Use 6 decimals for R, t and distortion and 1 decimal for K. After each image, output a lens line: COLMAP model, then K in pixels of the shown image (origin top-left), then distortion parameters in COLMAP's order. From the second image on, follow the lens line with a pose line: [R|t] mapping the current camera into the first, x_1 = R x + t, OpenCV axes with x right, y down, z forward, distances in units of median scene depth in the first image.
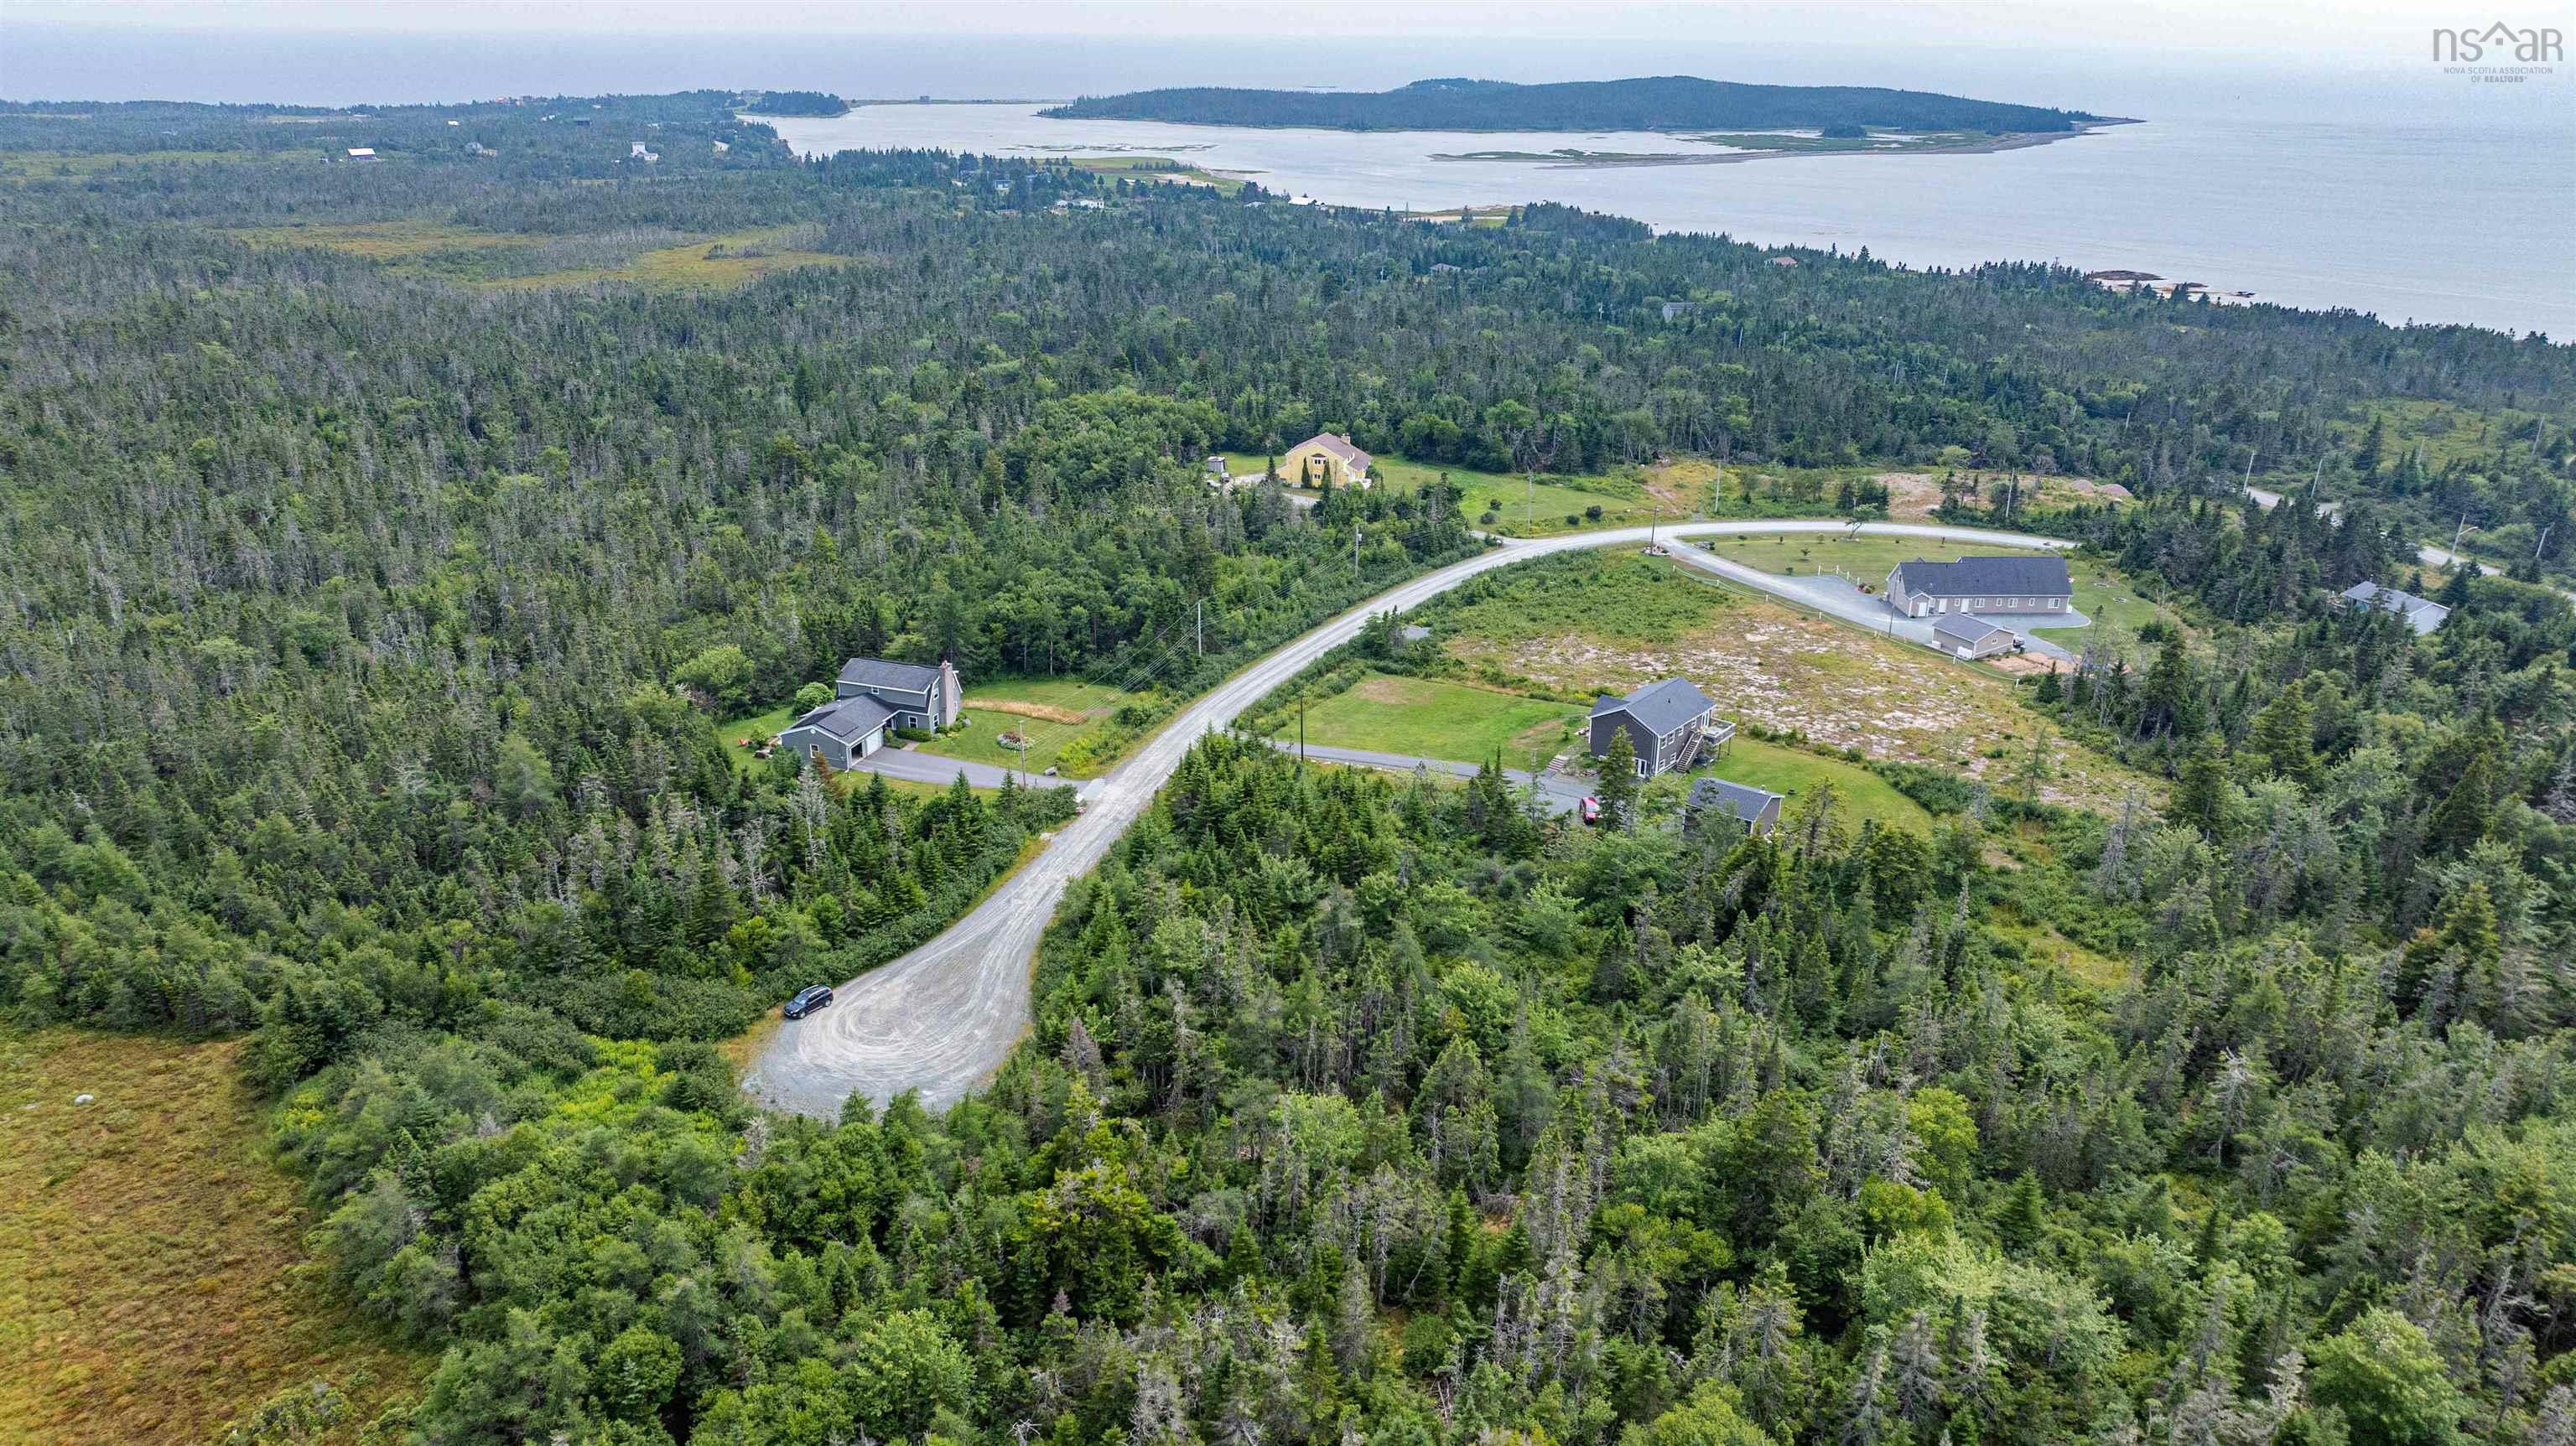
lens RADIAL K [[1825.9, 0, 1285.2], [0, 1825.9, 723.9], [0, 0, 1]] dist [-0.023818, 0.001472]
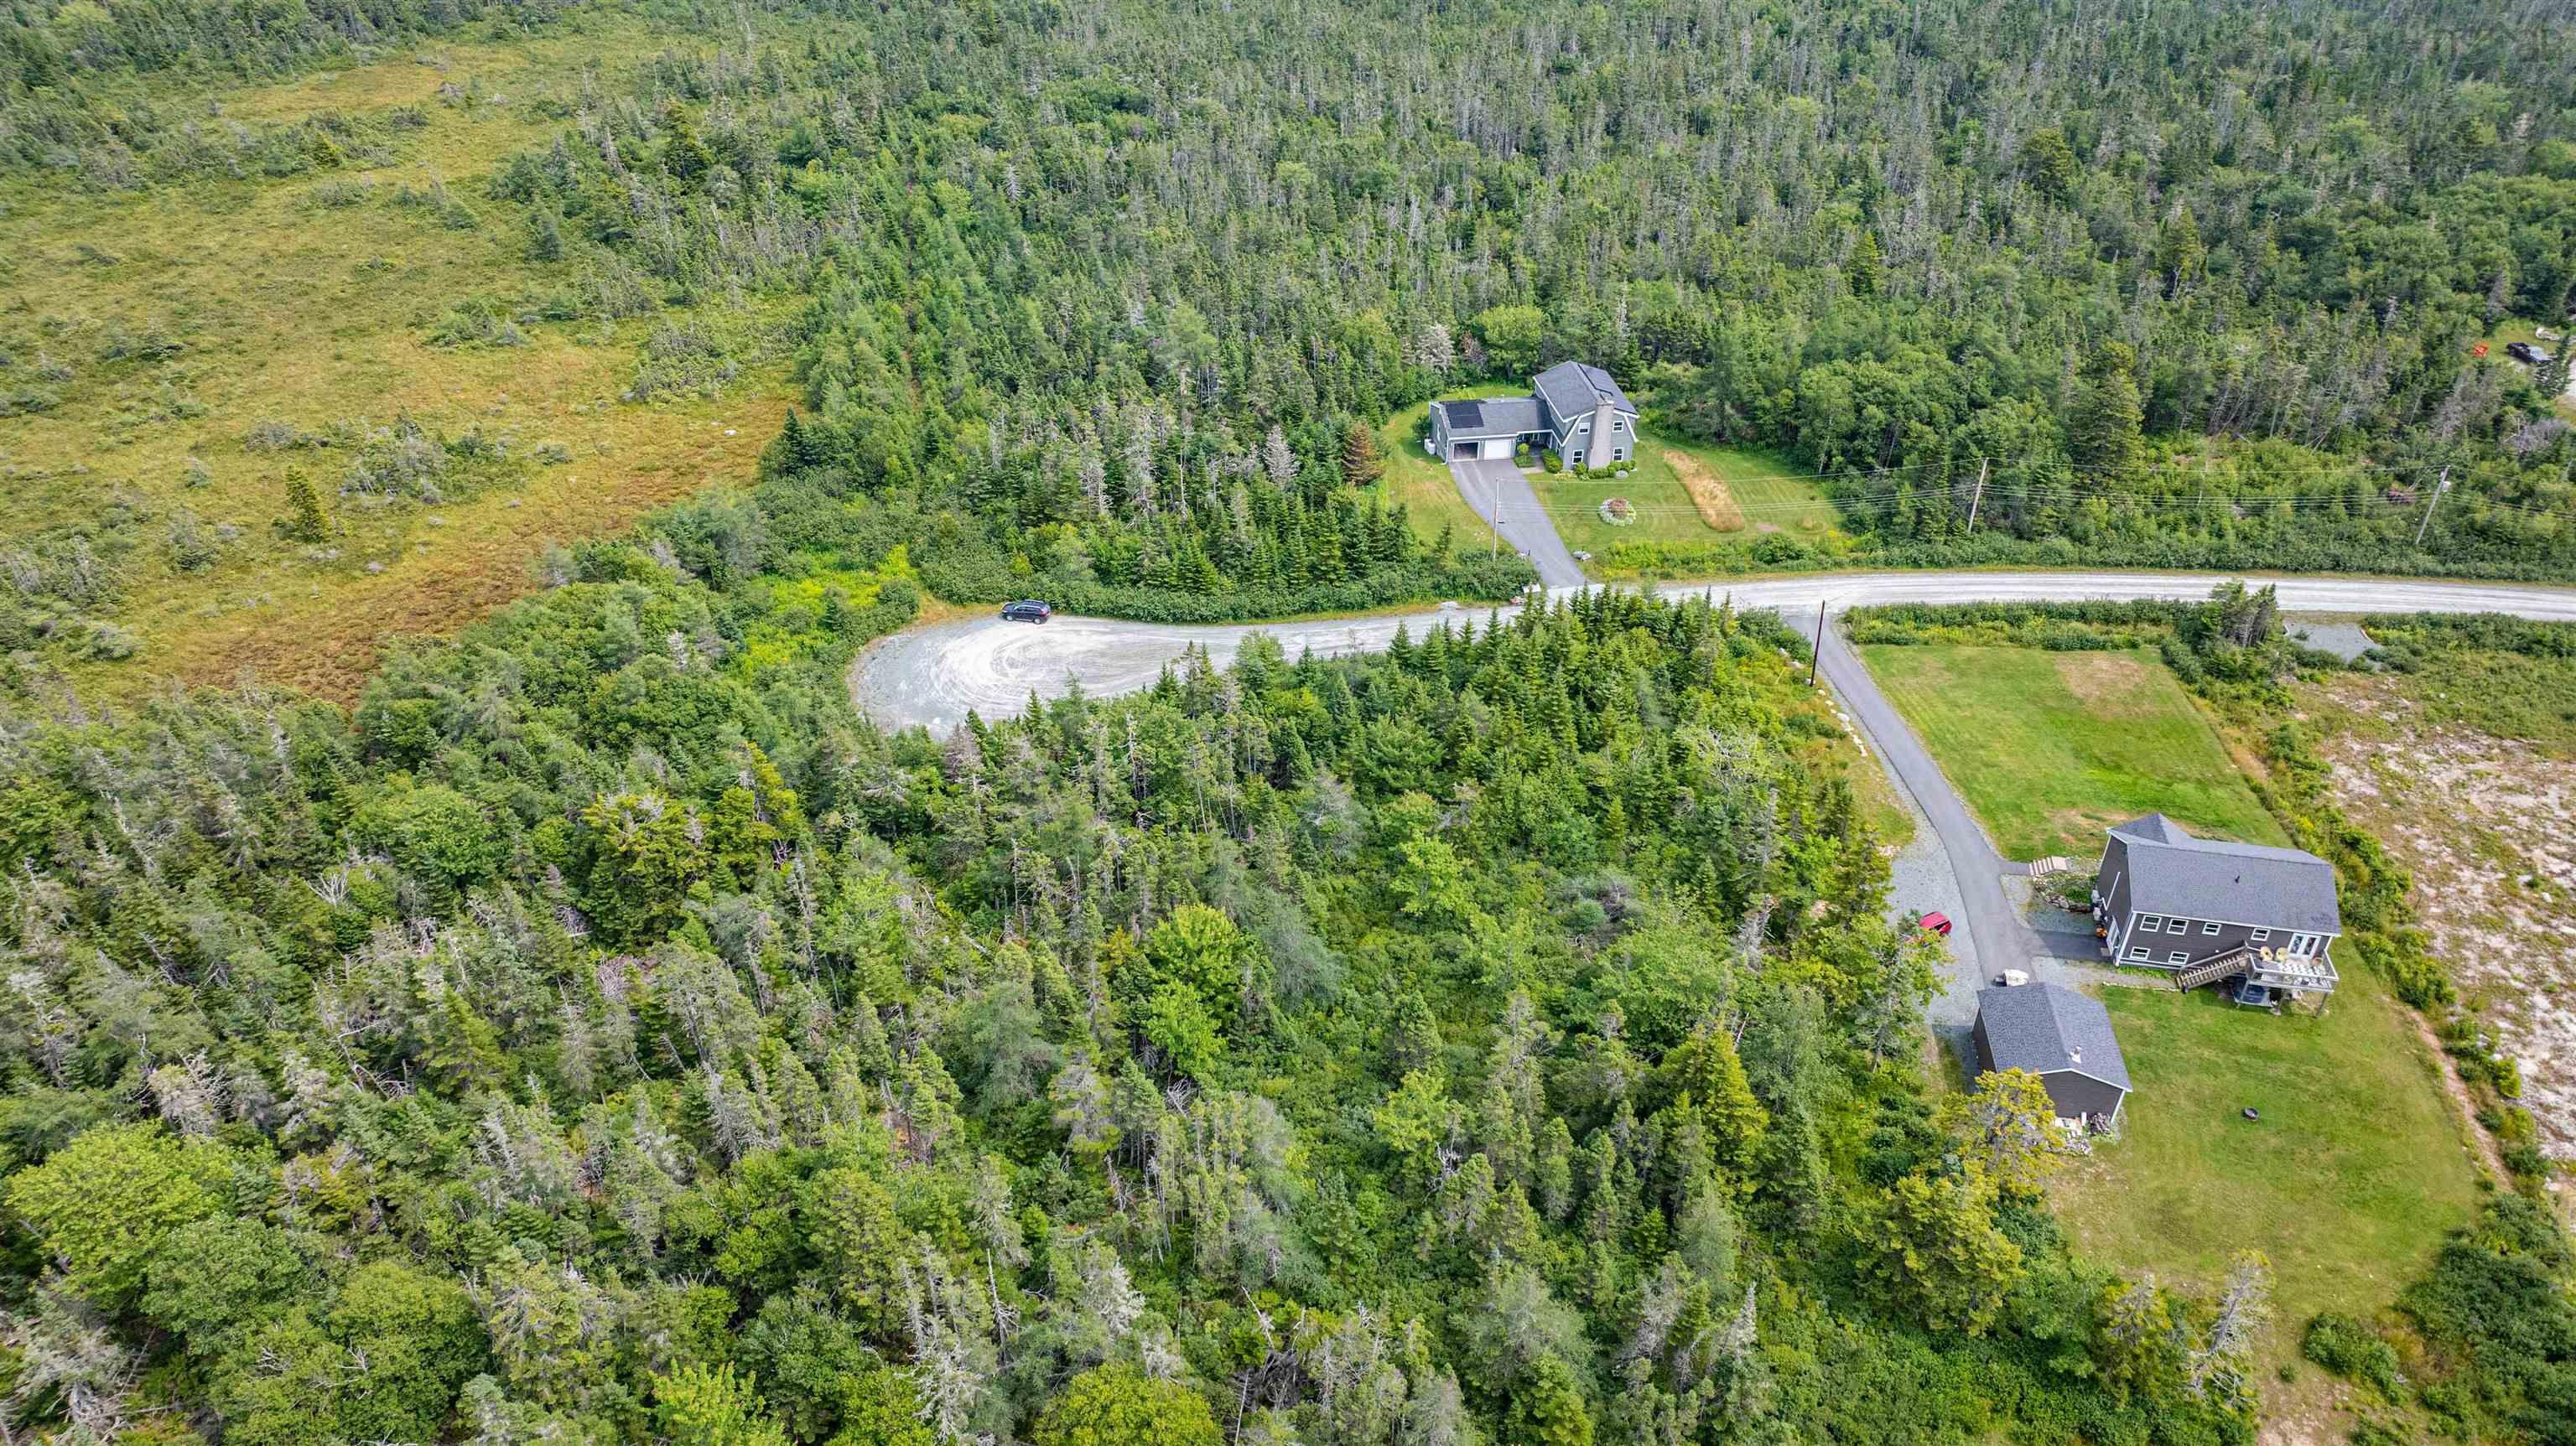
lens RADIAL K [[1818.1, 0, 1288.0], [0, 1818.1, 723.0], [0, 0, 1]] dist [-0.068184, 0.089501]
pose [[0.472801, 0.486574, -0.734646, 0.355912], [-0.320411, 0.871580, 0.371059, -0.133470], [0.820851, 0.059952, 0.567988, 0.302874]]
